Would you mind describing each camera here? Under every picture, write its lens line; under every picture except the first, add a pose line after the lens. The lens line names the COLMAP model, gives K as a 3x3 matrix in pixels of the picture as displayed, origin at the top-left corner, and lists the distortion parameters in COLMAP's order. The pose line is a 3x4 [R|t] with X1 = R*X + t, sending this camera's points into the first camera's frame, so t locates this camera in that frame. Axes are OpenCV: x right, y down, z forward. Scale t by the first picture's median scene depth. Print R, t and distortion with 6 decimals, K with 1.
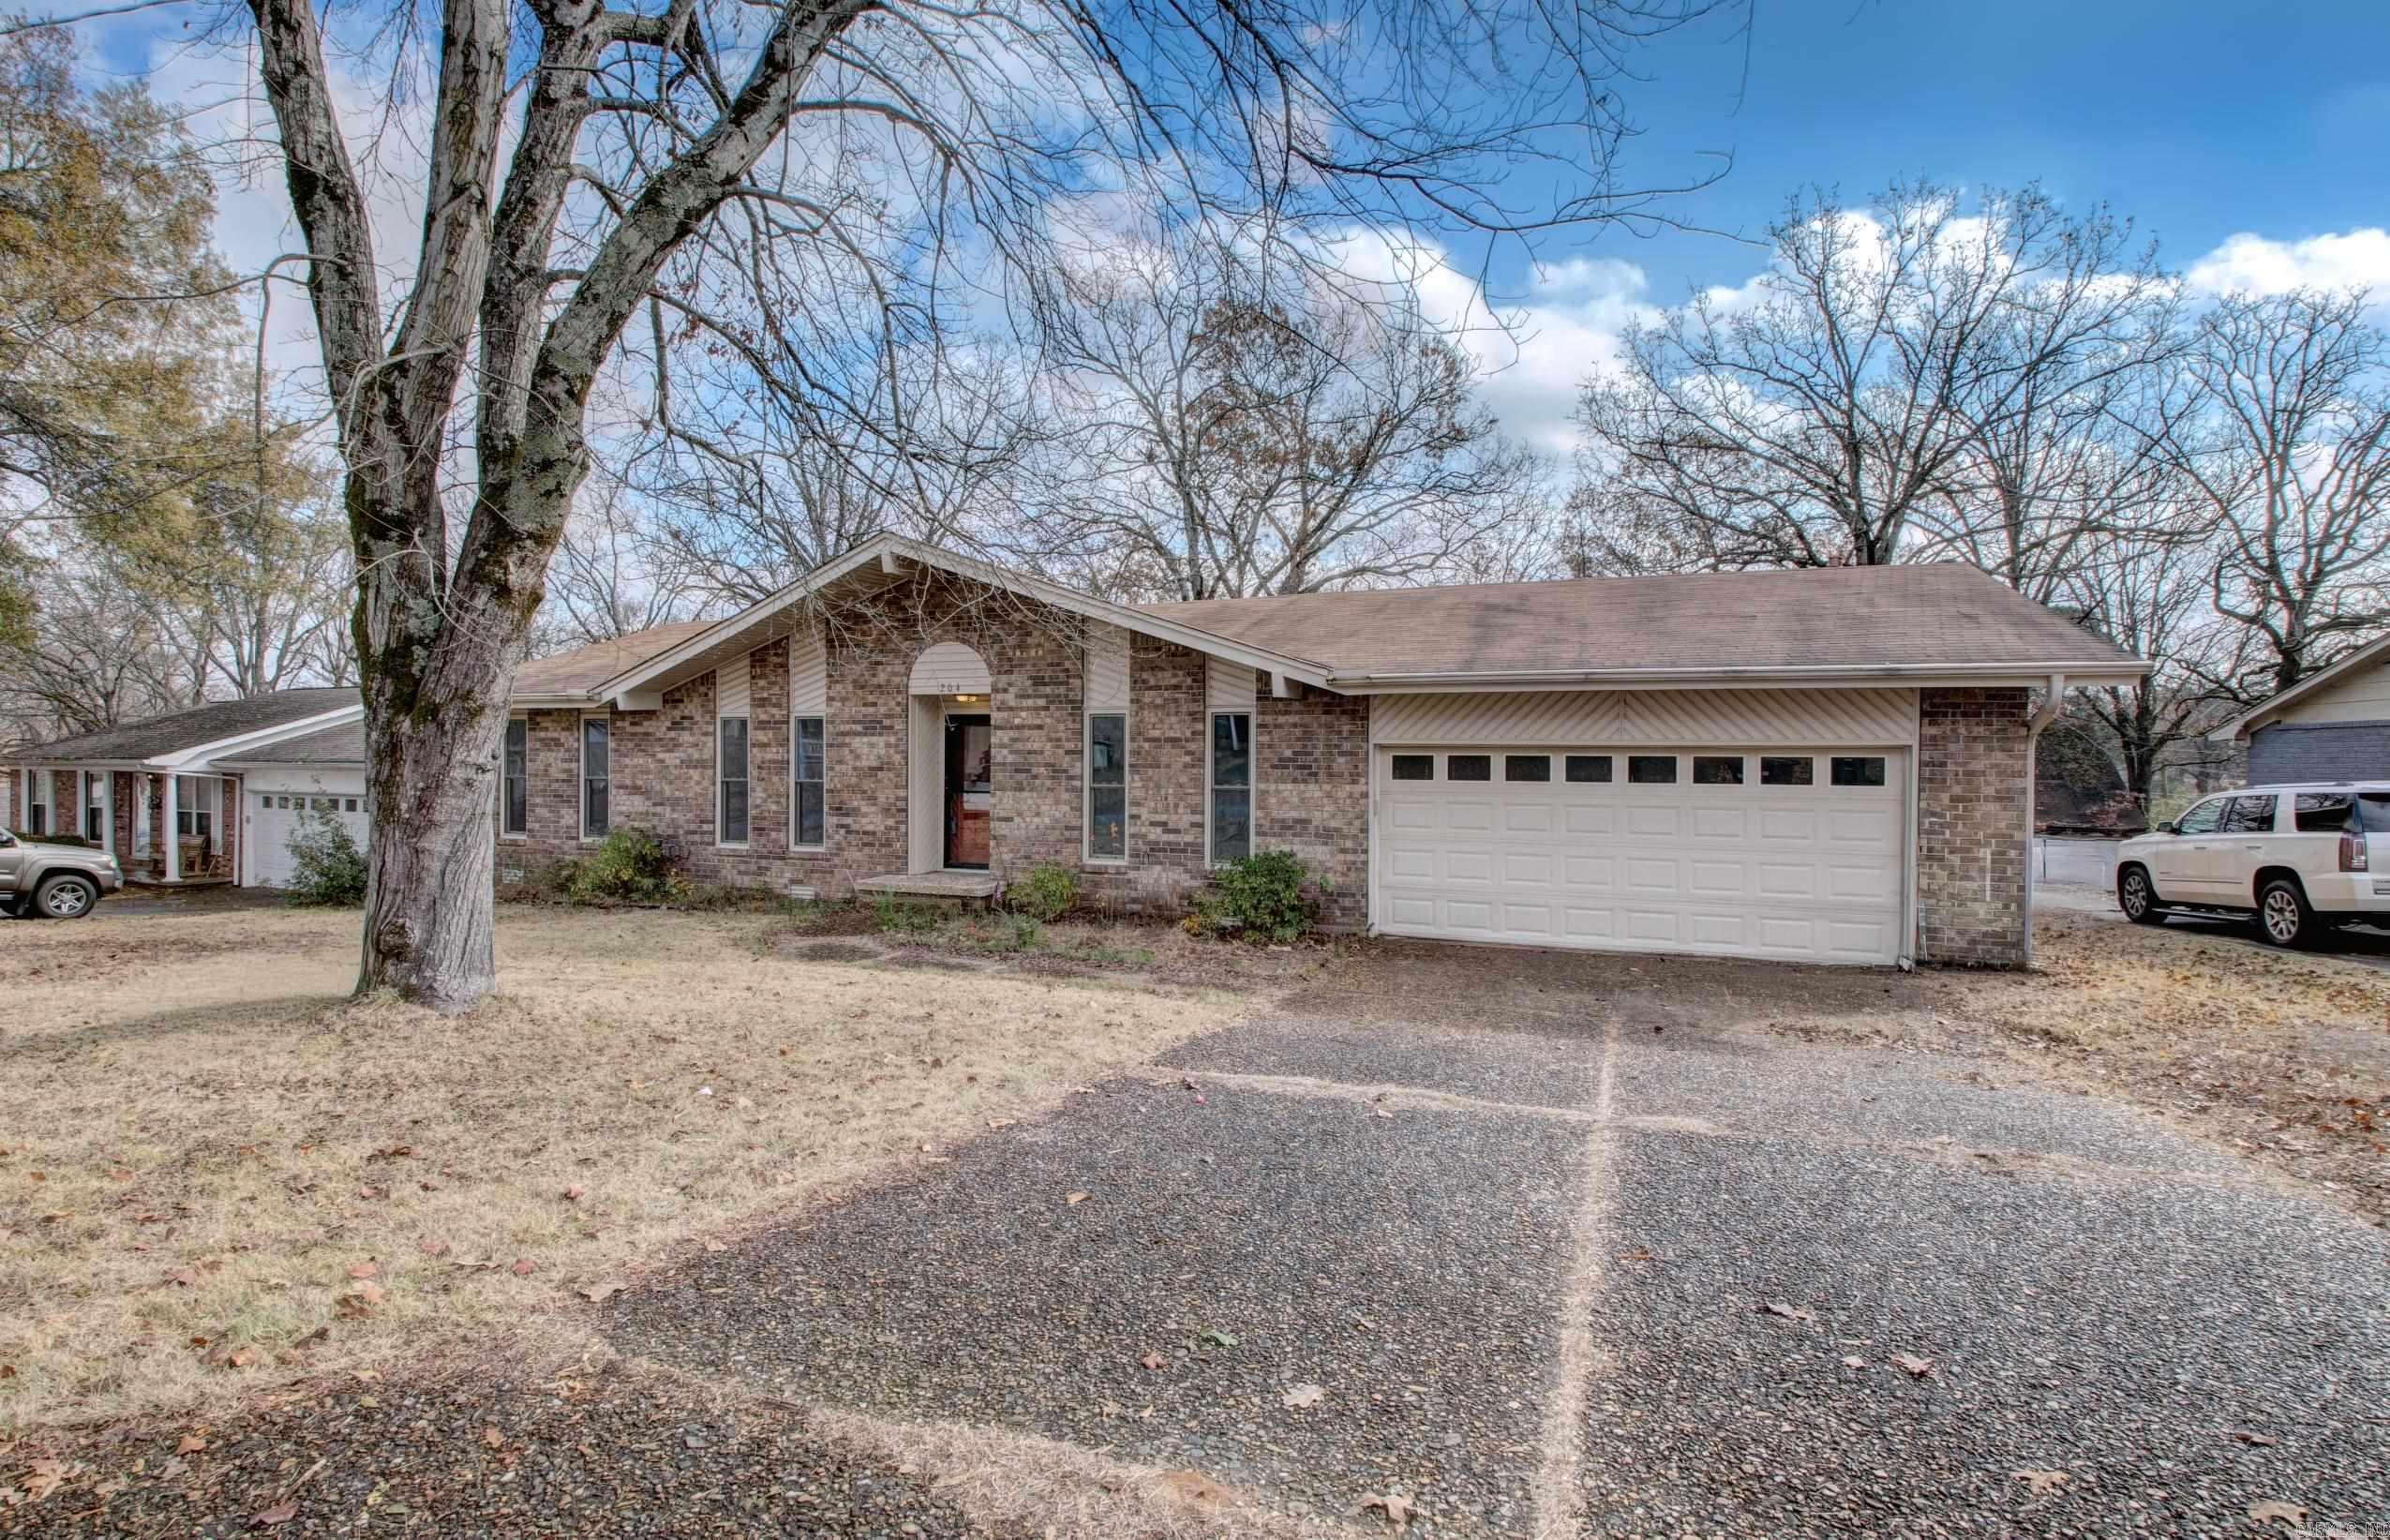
lens RADIAL K [[1113.1, 0, 1200.4], [0, 1113.1, 763.1], [0, 0, 1]] dist [0.011724, -0.022612]
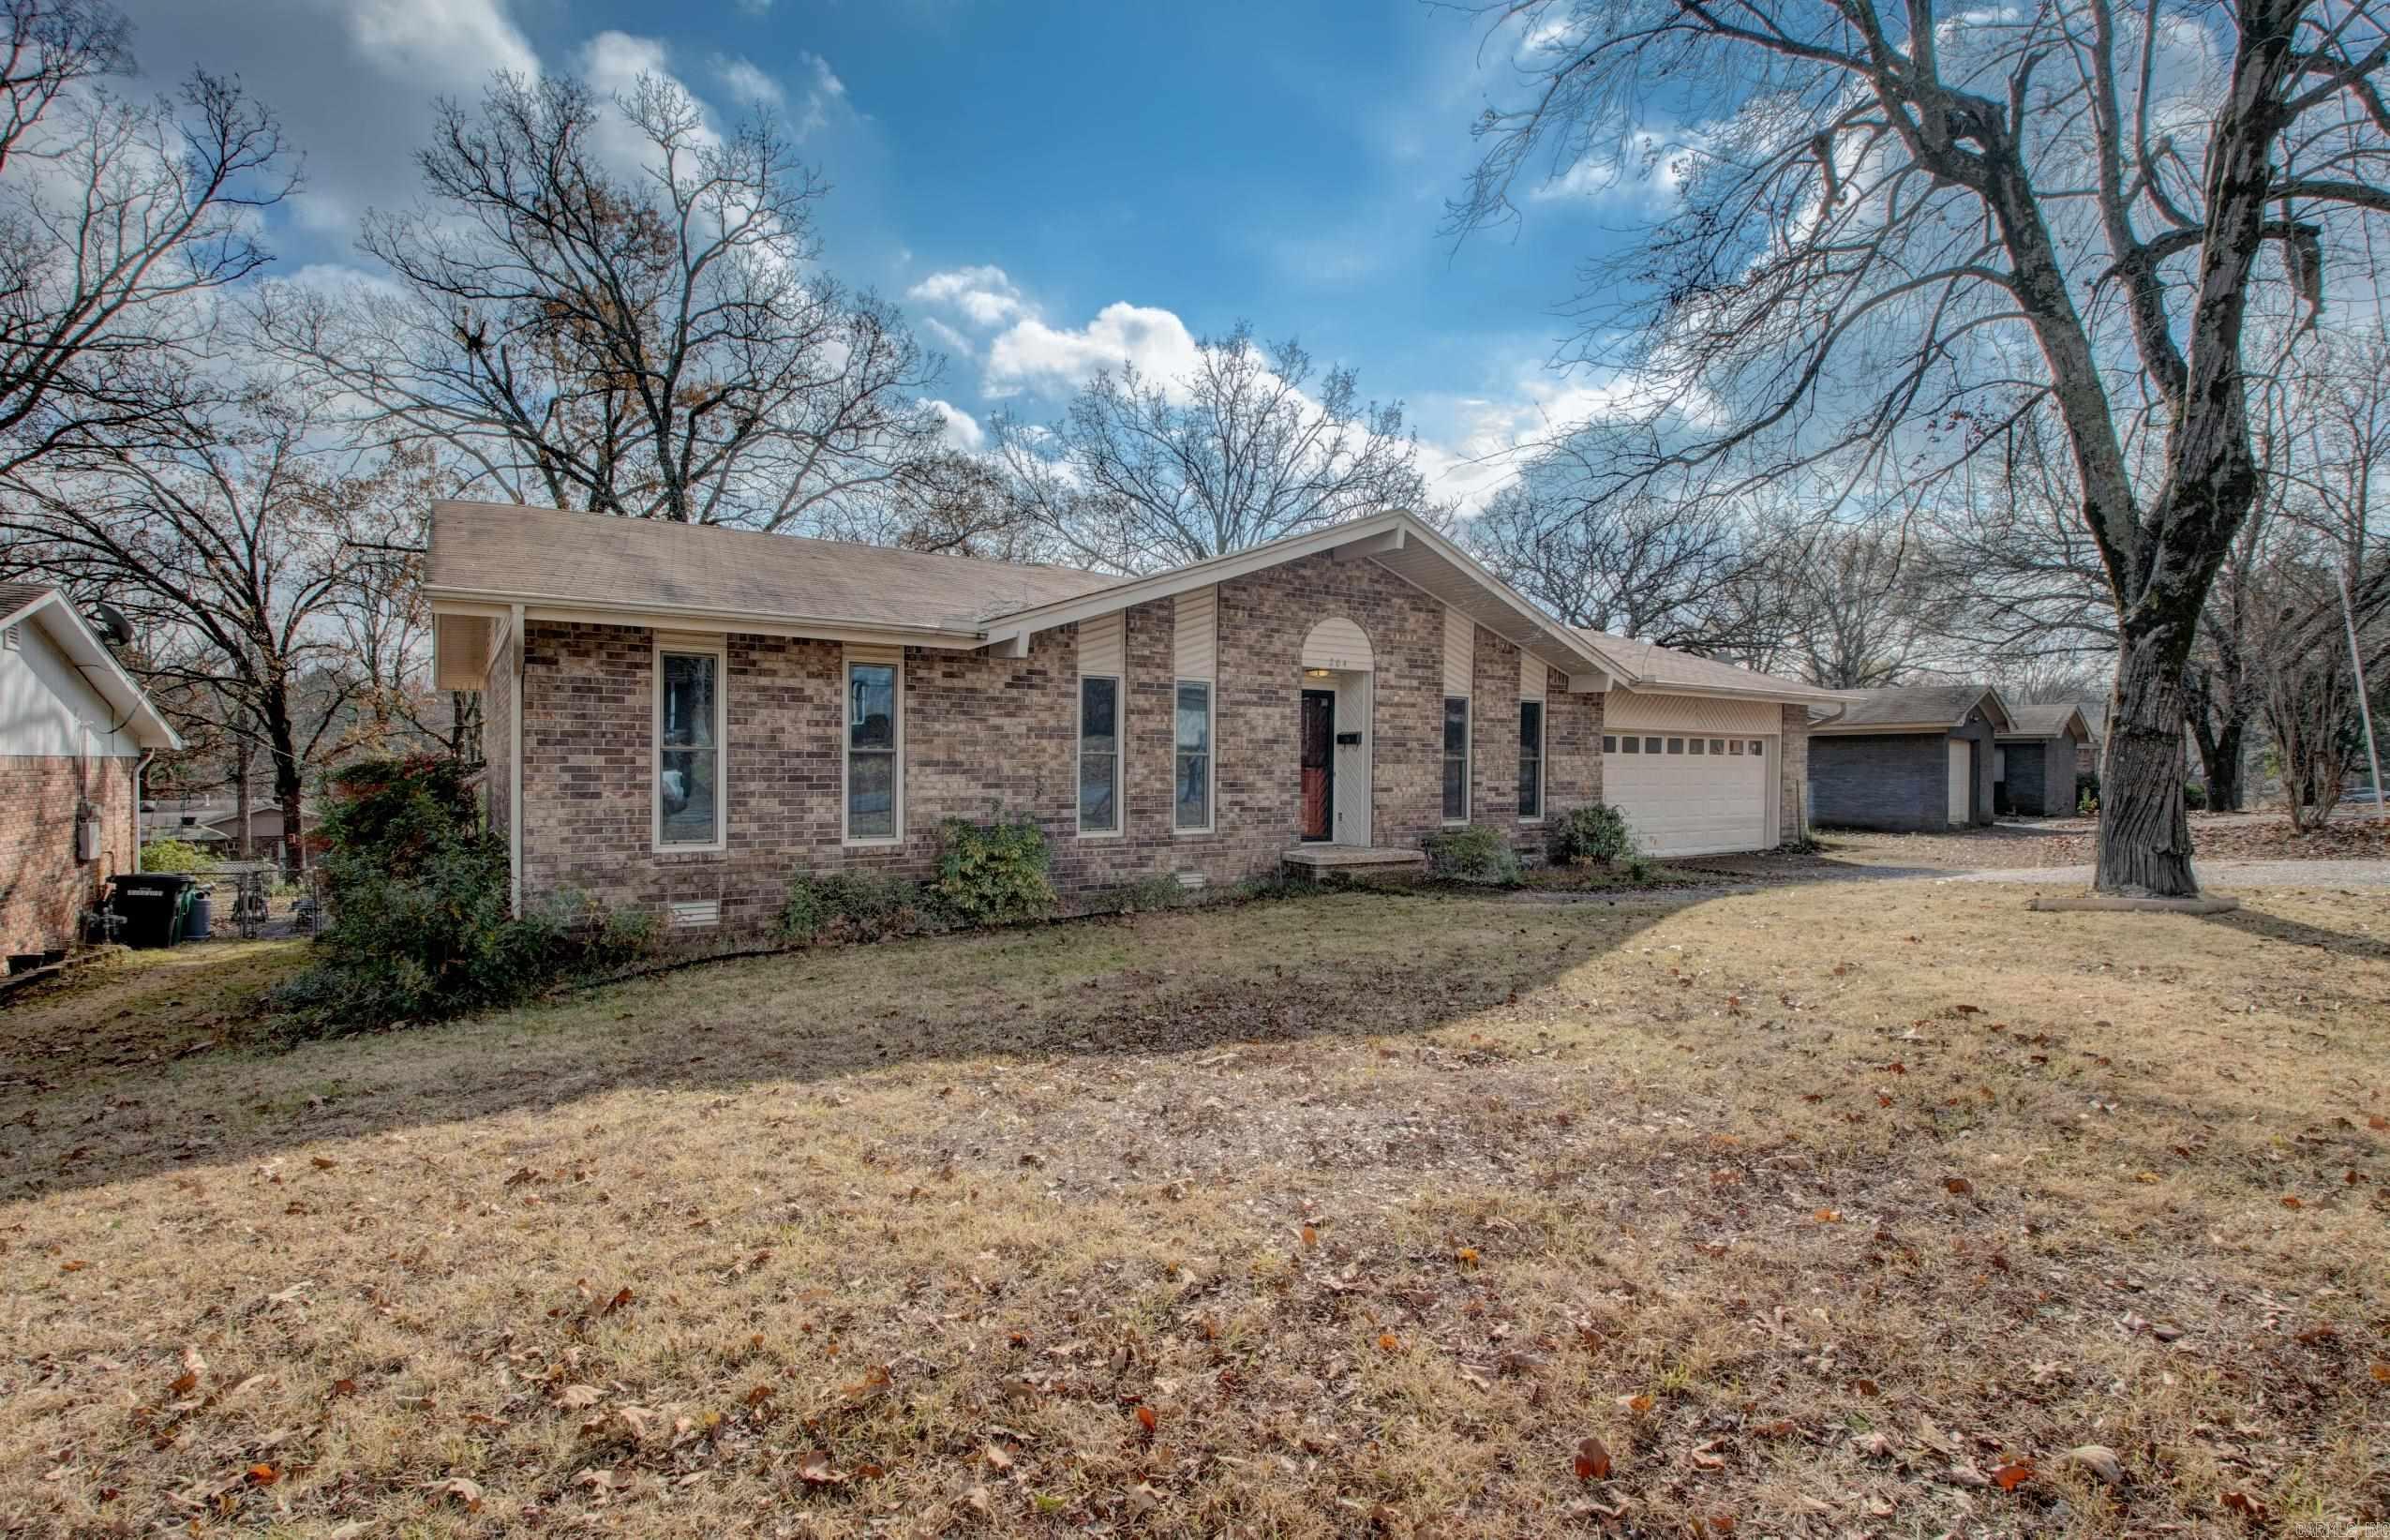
lens RADIAL K [[1113.1, 0, 1200.9], [0, 1113.1, 774.7], [0, 0, 1]] dist [0.011724, -0.022612]
pose [[0.564505, -0.006491, 0.825404, -1.094617], [0.005090, 0.999977, 0.004383, 0.028970], [-0.825414, 0.001727, 0.564525, 0.503151]]
